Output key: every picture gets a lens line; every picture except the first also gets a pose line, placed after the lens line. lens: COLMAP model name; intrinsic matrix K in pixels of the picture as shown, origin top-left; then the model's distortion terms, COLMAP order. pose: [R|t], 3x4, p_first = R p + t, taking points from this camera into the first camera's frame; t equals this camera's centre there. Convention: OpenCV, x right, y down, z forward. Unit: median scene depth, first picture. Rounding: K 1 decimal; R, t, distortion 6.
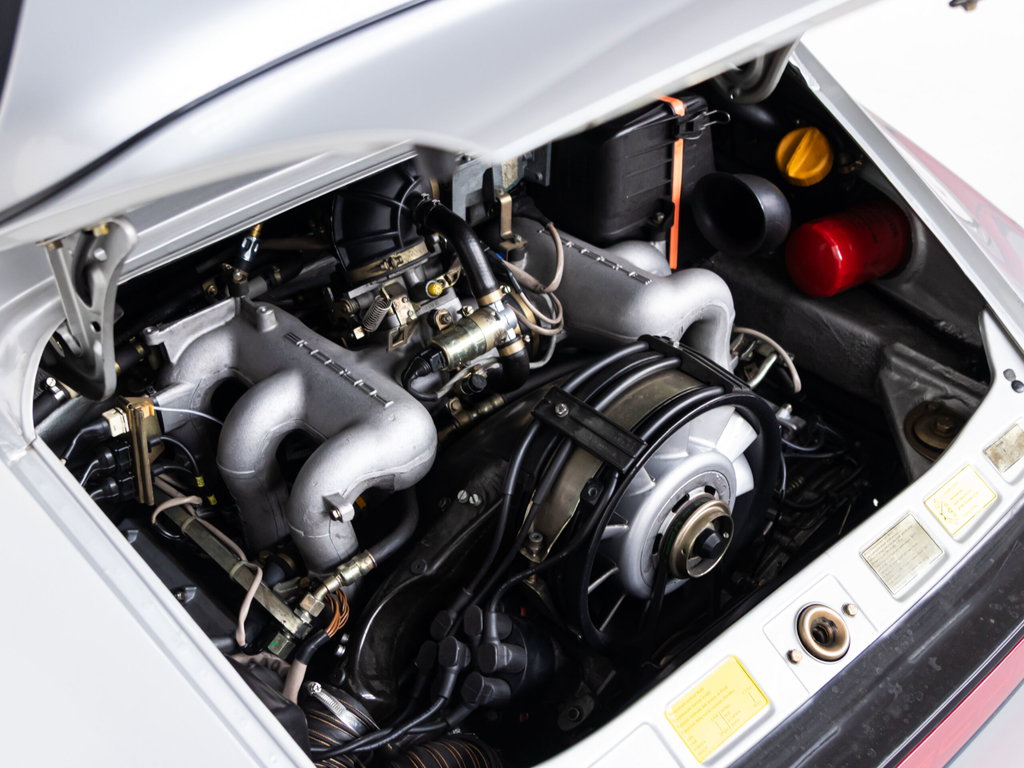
lens RADIAL K [[1292.5, 0, 512.0], [0, 1292.5, 384.0], [0, 0, 1]] dist [0.042748, 0.024145]
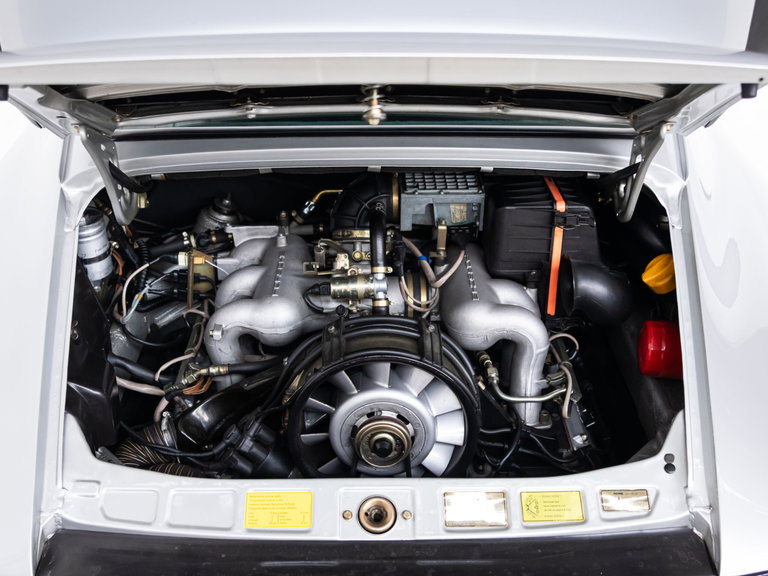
lens RADIAL K [[969.4, 0, 384.0], [0, 969.4, 288.0], [0, 0, 1]] dist [0.042748, 0.024145]
pose [[0.731812, 0.329030, -0.596817, 0.739986], [-0.401688, 0.915694, 0.012283, -0.063920], [0.550543, 0.230745, 0.802283, 0.012457]]
